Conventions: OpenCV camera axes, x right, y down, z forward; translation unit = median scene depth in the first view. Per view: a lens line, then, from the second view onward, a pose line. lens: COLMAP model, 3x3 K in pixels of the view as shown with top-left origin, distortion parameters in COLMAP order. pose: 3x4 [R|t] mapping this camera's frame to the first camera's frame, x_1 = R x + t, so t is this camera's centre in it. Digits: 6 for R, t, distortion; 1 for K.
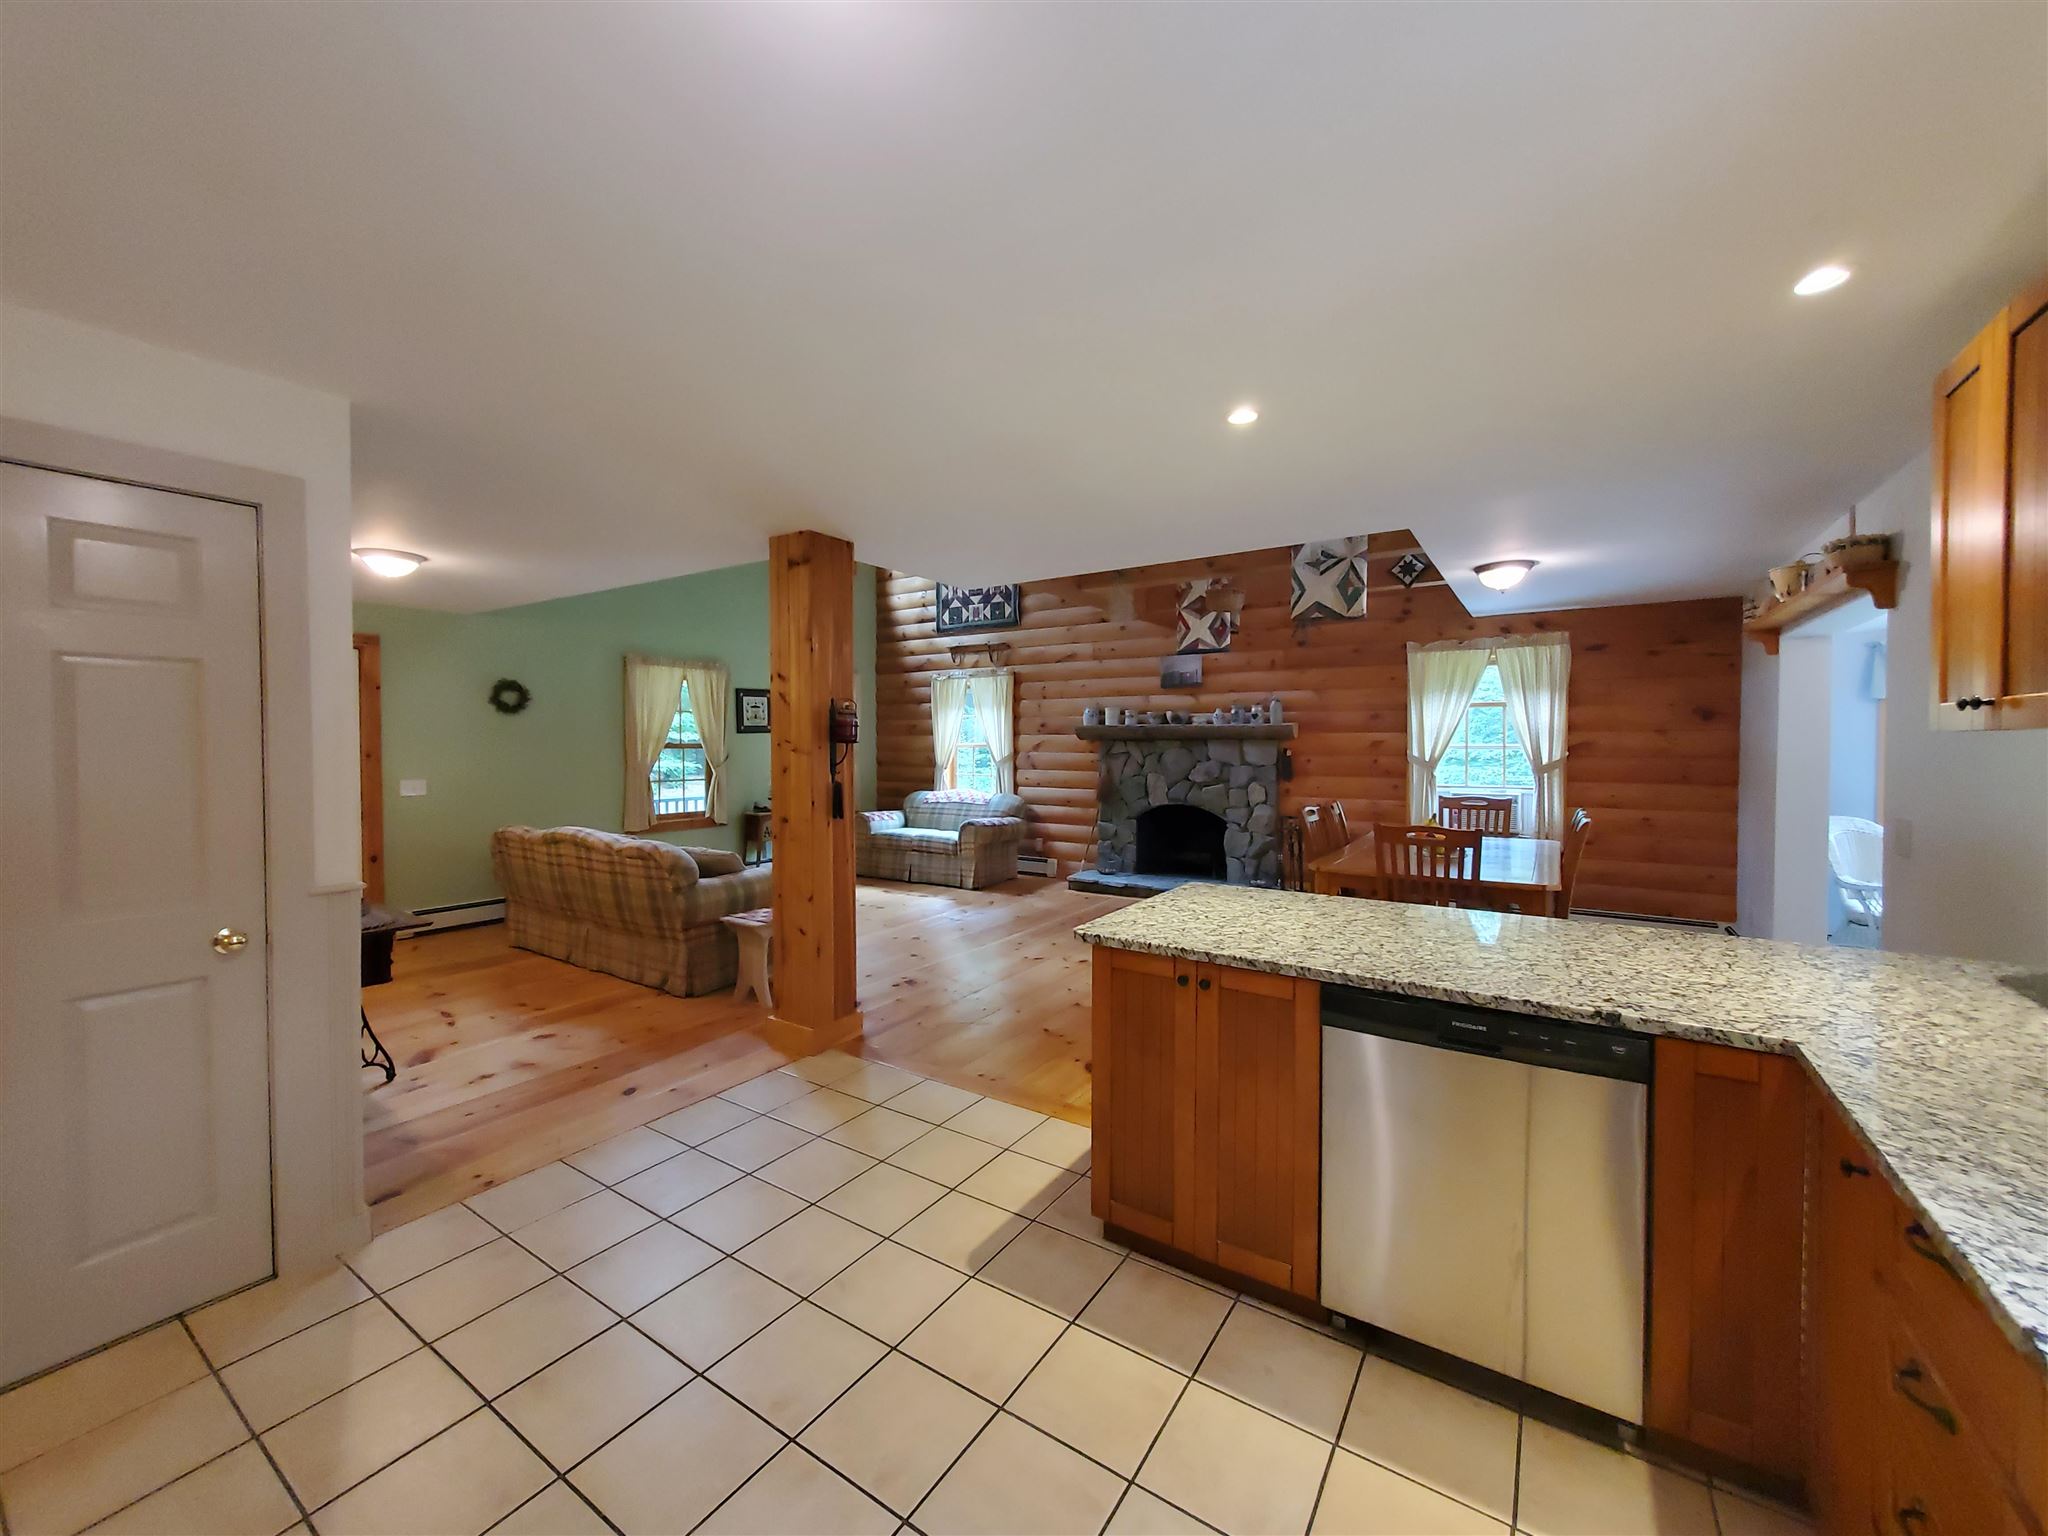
lens RADIAL K [[807.7, 0, 1007.3], [0, 807.7, 761.3], [0, 0, 1]] dist [0.003547, -0.000440]
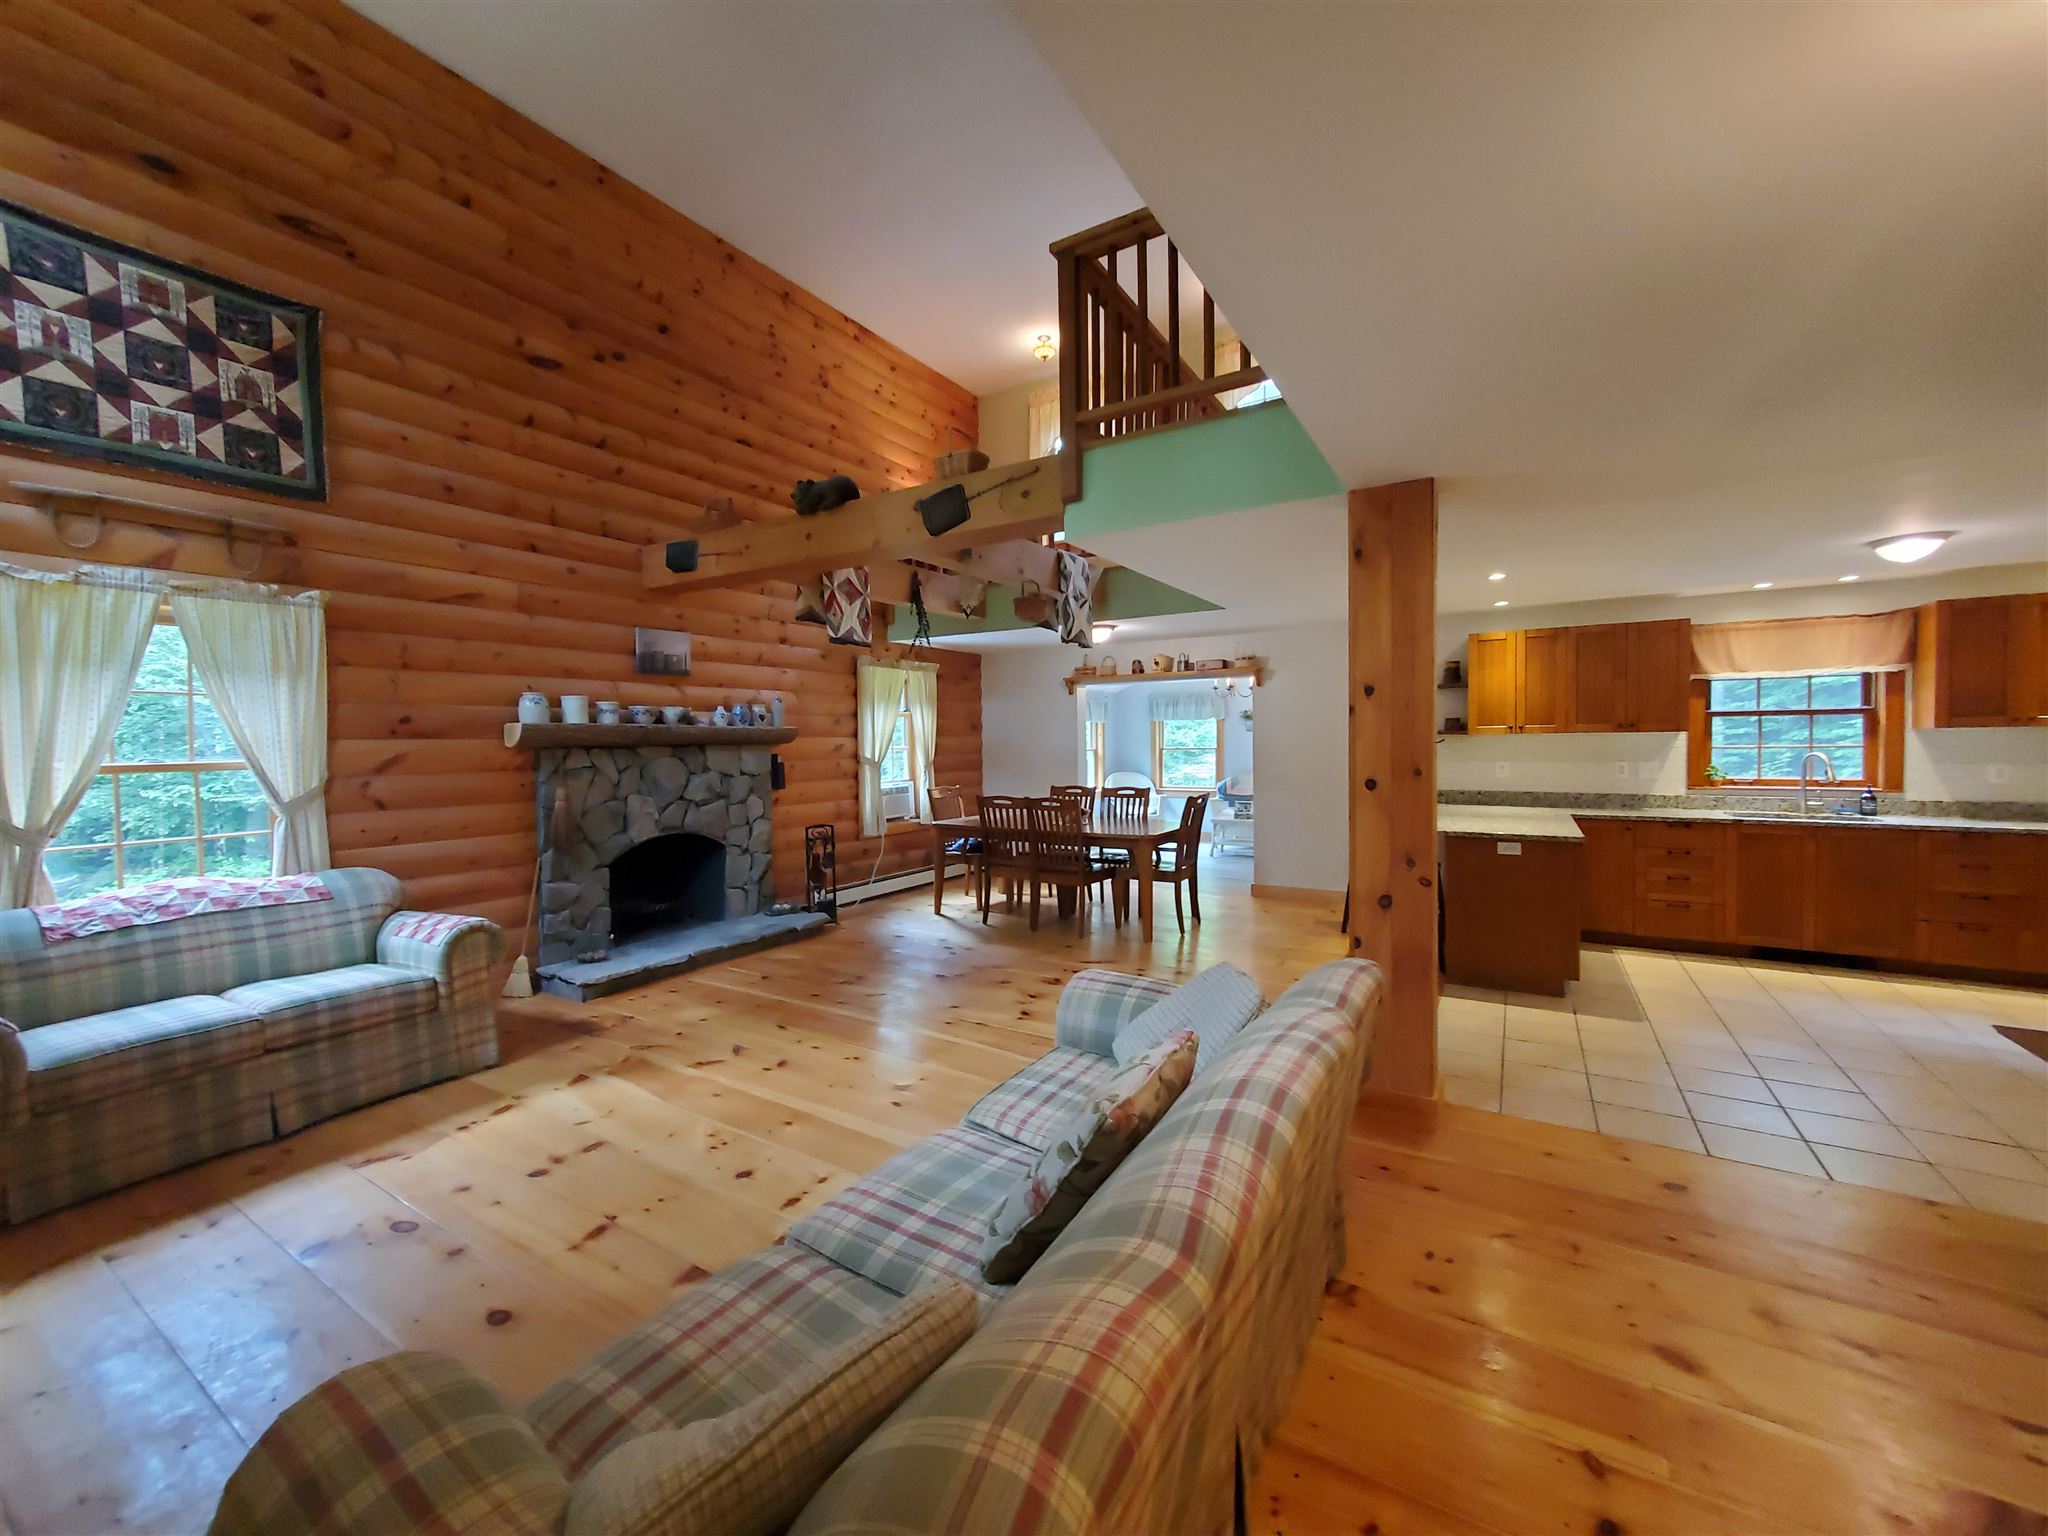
lens RADIAL K [[807.7, 0, 1007.3], [0, 807.7, 761.3], [0, 0, 1]] dist [0.003547, -0.000440]
pose [[-0.033669, -0.027597, 0.999052, -0.495443], [0.035531, 0.998954, 0.028791, -0.021450], [-0.998801, 0.036467, -0.032653, 0.671414]]
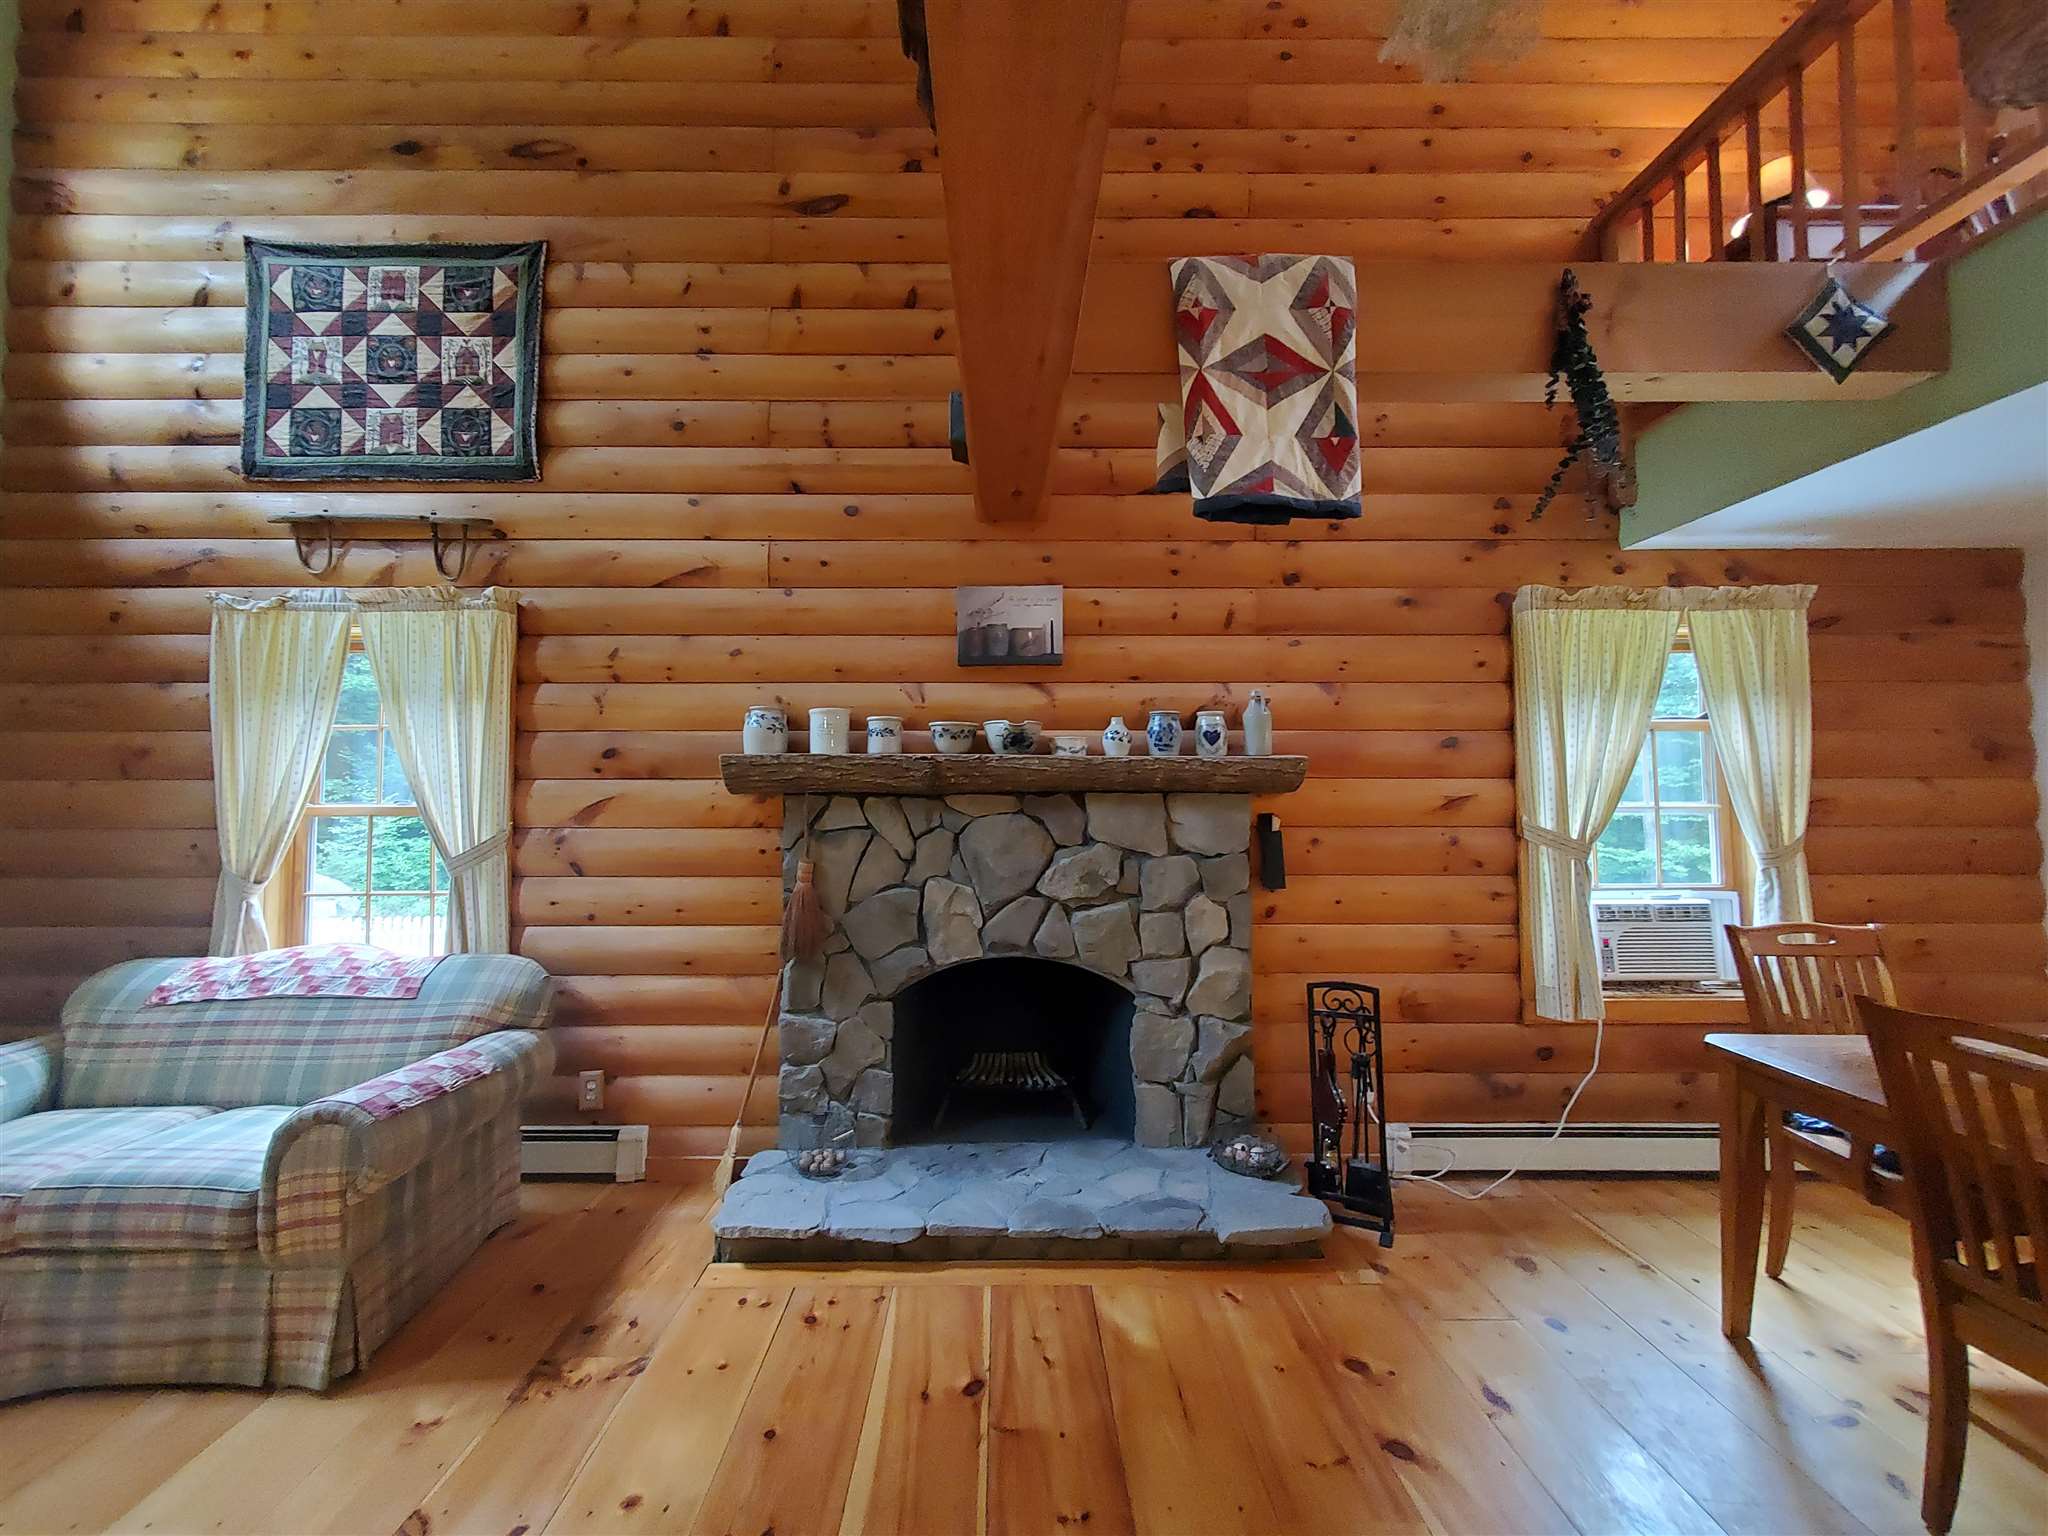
lens RADIAL K [[807.7, 0, 1007.3], [0, 807.7, 761.3], [0, 0, 1]] dist [0.003547, -0.000440]
pose [[0.824488, 0.023679, 0.565384, -0.014658], [0.015308, 0.997825, -0.064113, -0.015987], [-0.565672, 0.061515, 0.822333, 0.626819]]
